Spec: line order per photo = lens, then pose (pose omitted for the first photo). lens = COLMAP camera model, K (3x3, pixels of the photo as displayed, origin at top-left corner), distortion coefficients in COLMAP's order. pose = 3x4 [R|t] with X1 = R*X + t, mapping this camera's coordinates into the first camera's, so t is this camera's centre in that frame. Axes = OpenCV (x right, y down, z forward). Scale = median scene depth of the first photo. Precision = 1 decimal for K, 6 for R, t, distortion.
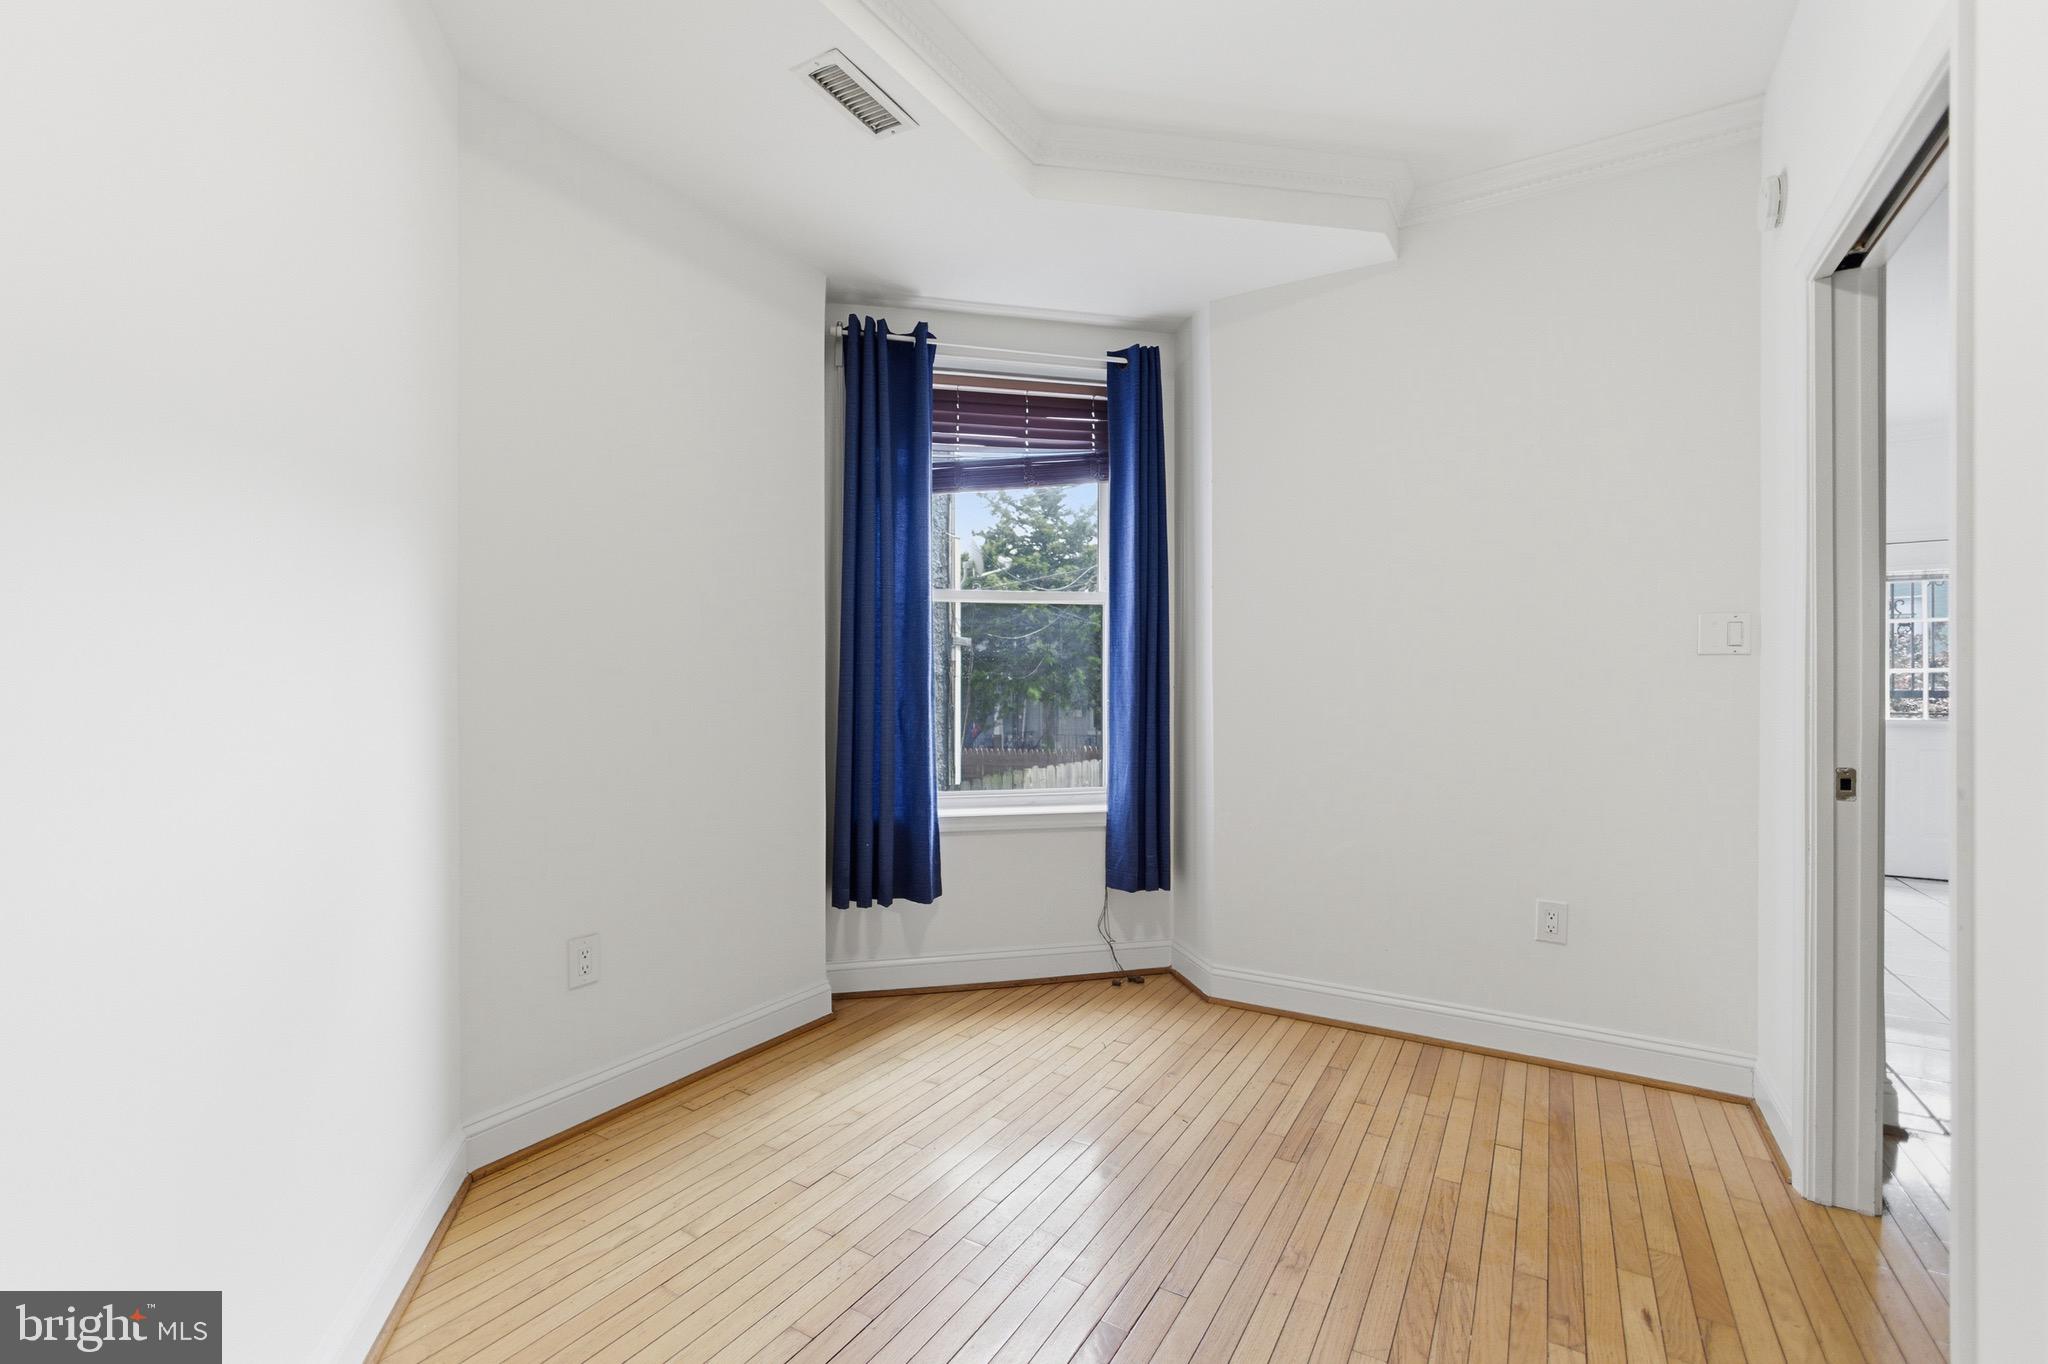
lens RADIAL K [[894.4, 0, 1012.2], [0, 894.4, 687.6], [0, 0, 1]] dist [-0.013775, 0.002305]
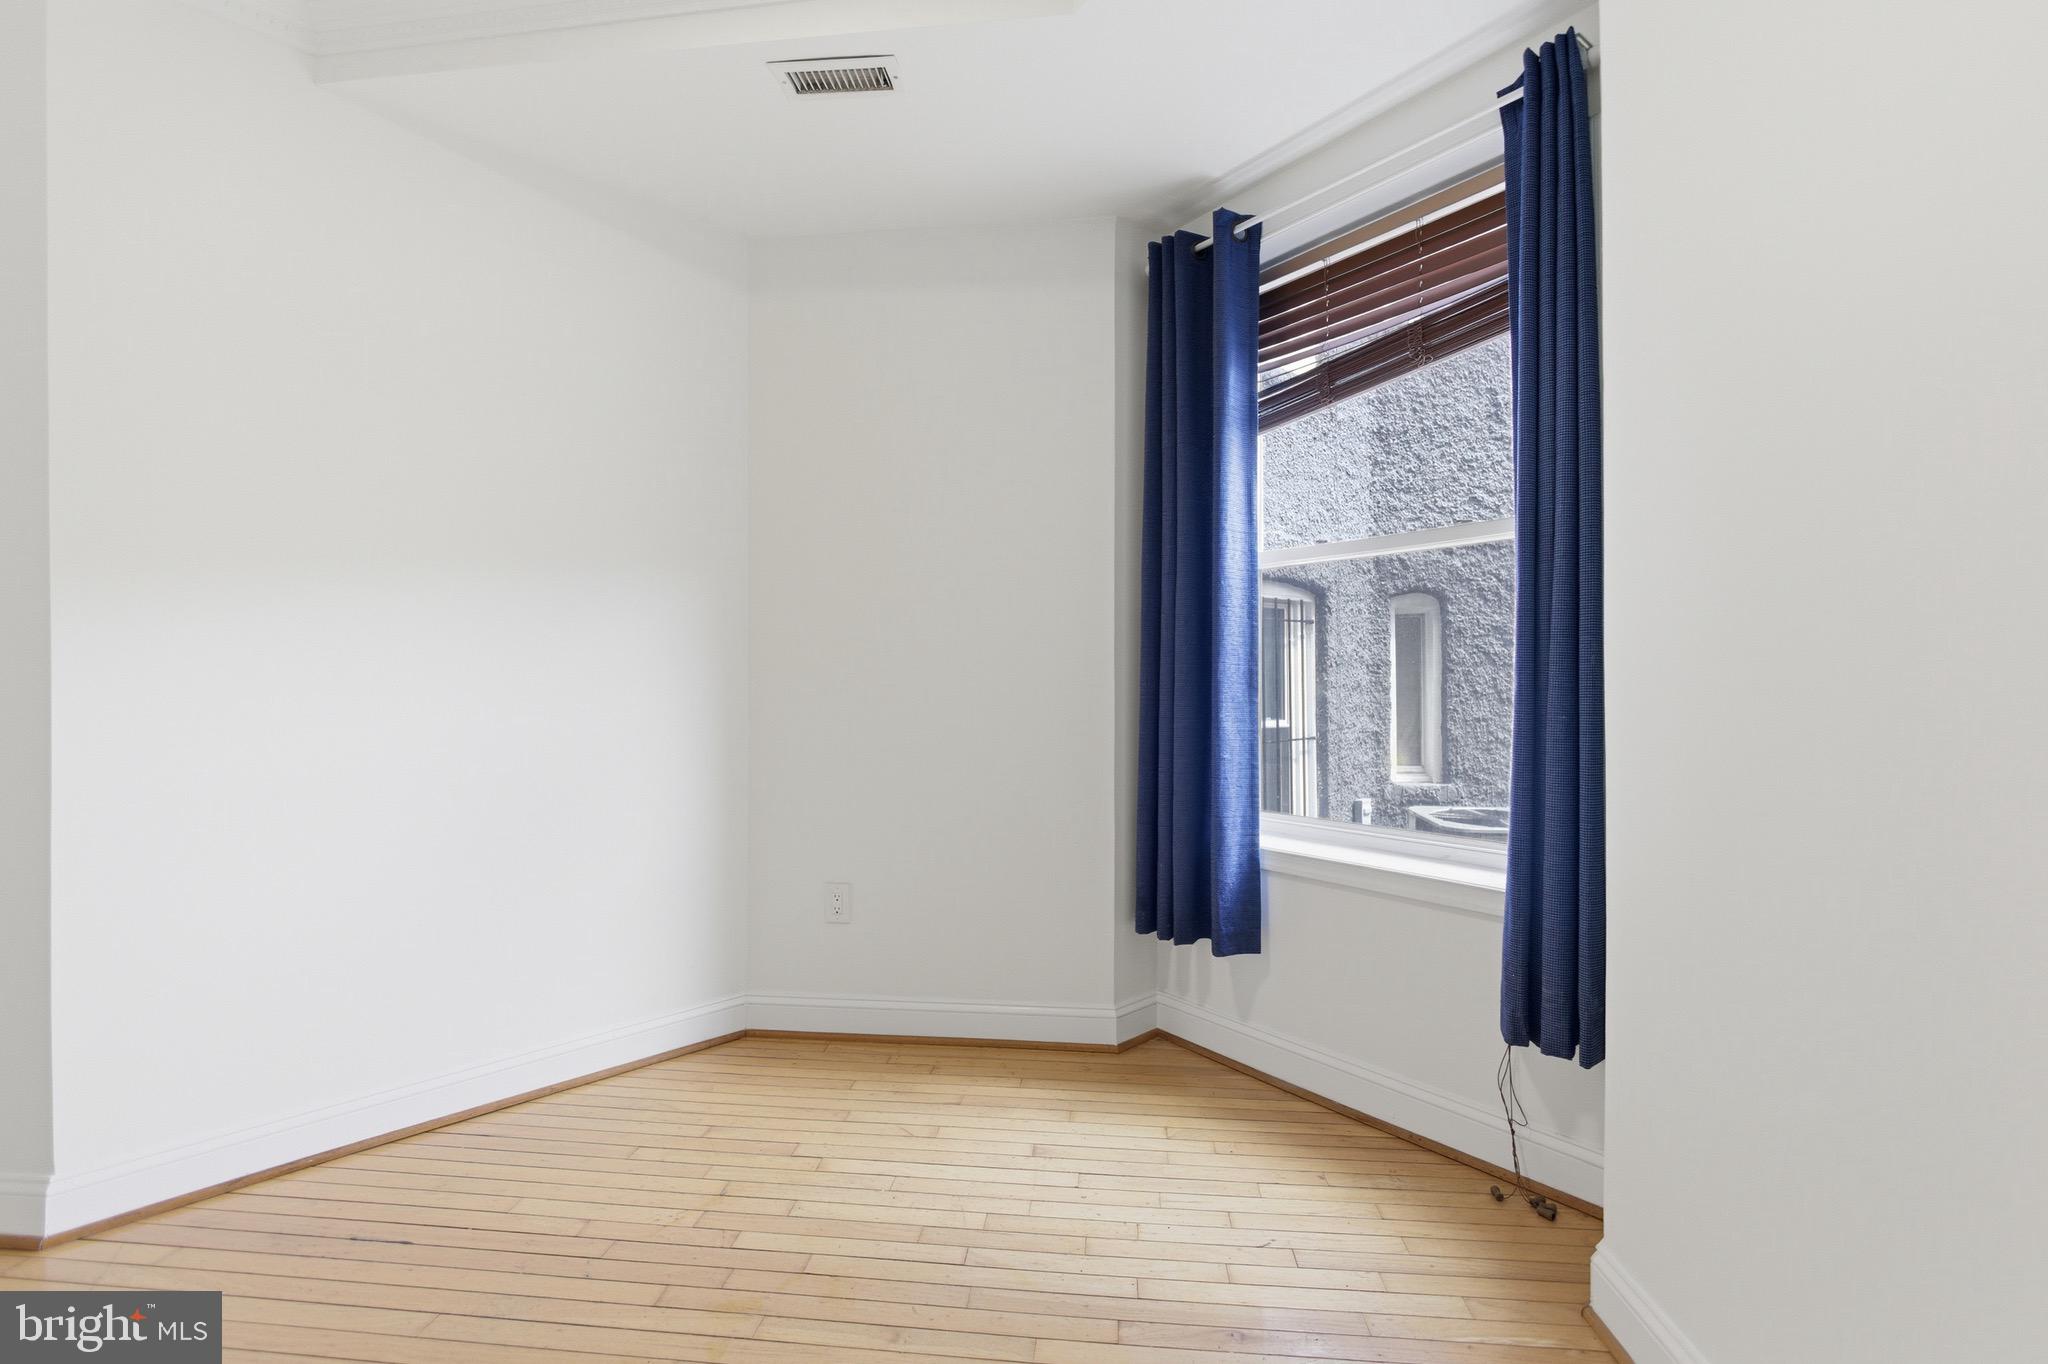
lens RADIAL K [[894.4, 0, 1016.3], [0, 894.4, 675.9], [0, 0, 1]] dist [-0.013775, 0.002305]
pose [[0.413356, -0.008438, -0.910530, 0.573679], [0.007754, 0.999953, -0.005747, 0.002552], [0.910536, -0.004685, 0.413403, 0.552771]]
